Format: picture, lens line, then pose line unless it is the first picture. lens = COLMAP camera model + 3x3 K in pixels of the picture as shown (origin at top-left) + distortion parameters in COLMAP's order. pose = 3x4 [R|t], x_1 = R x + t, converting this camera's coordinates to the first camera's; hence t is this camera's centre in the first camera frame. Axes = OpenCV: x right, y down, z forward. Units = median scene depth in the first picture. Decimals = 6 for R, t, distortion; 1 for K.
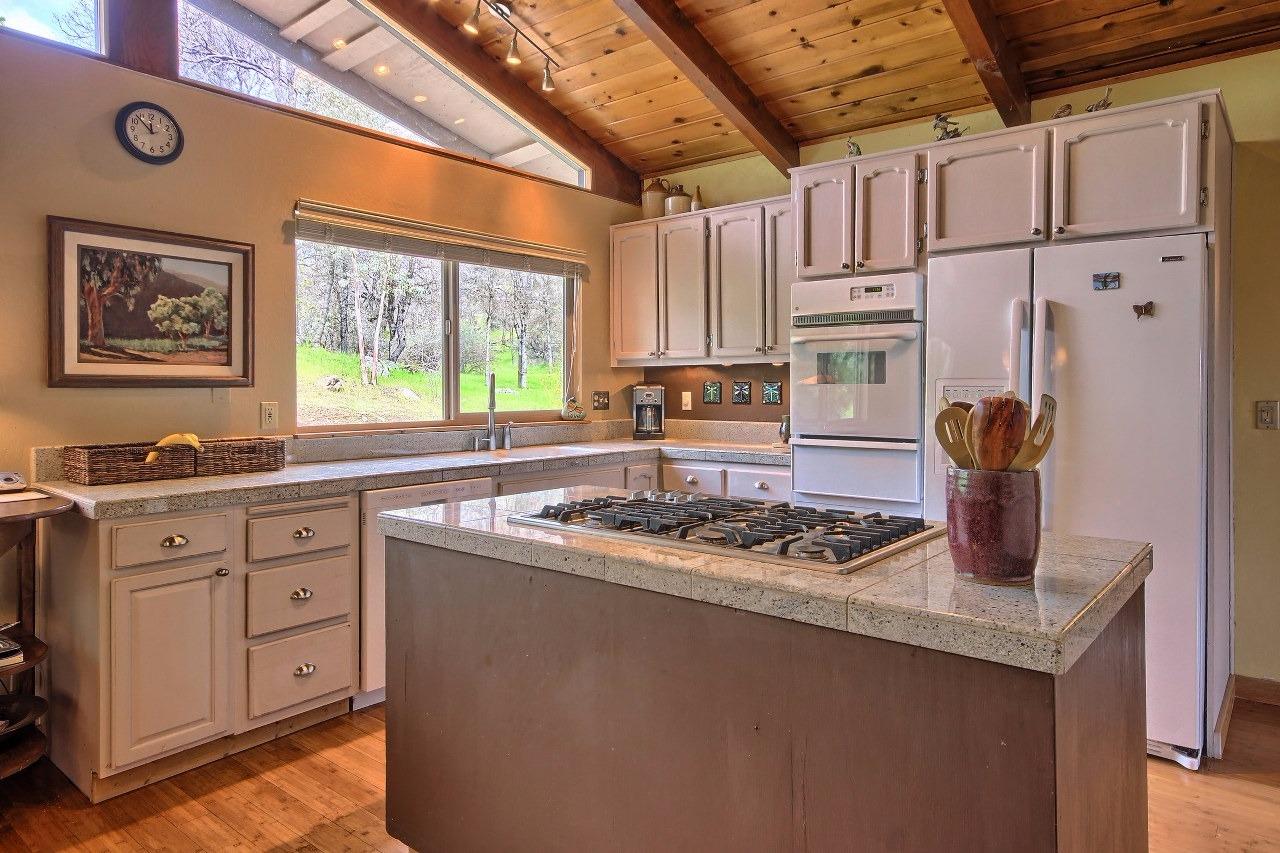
lens RADIAL K [[801.8, 0, 640.0], [0, 801.8, 426.5], [0, 0, 1]] dist [-0.000960, 0.000018]
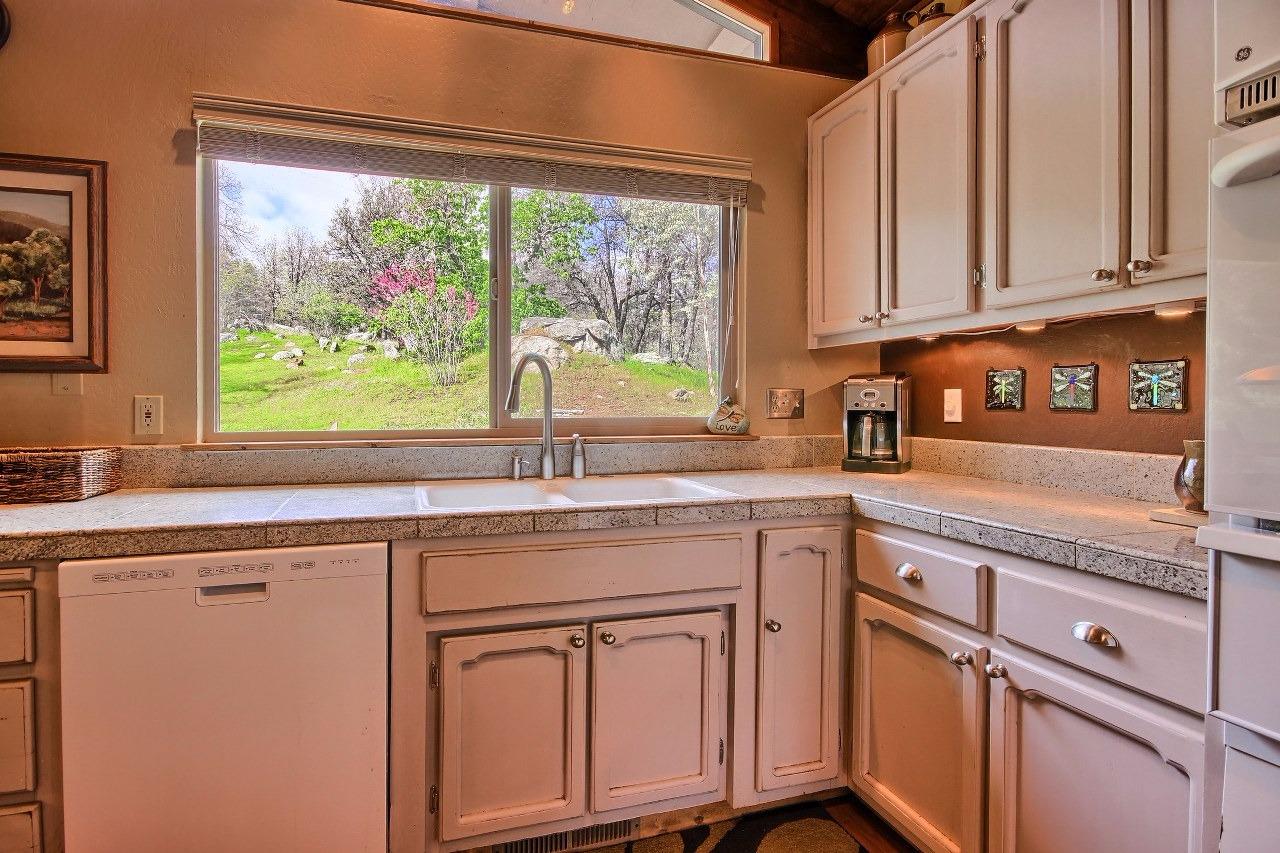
lens RADIAL K [[572.3, 0, 638.0], [0, 572.3, 418.5], [0, 0, 1]] dist [0.013231, -0.011180]
pose [[0.819733, 0.016874, -0.572498, 0.120529], [-0.029657, 0.999476, -0.013005, -0.012775], [0.571978, 0.027640, 0.819803, 0.626094]]
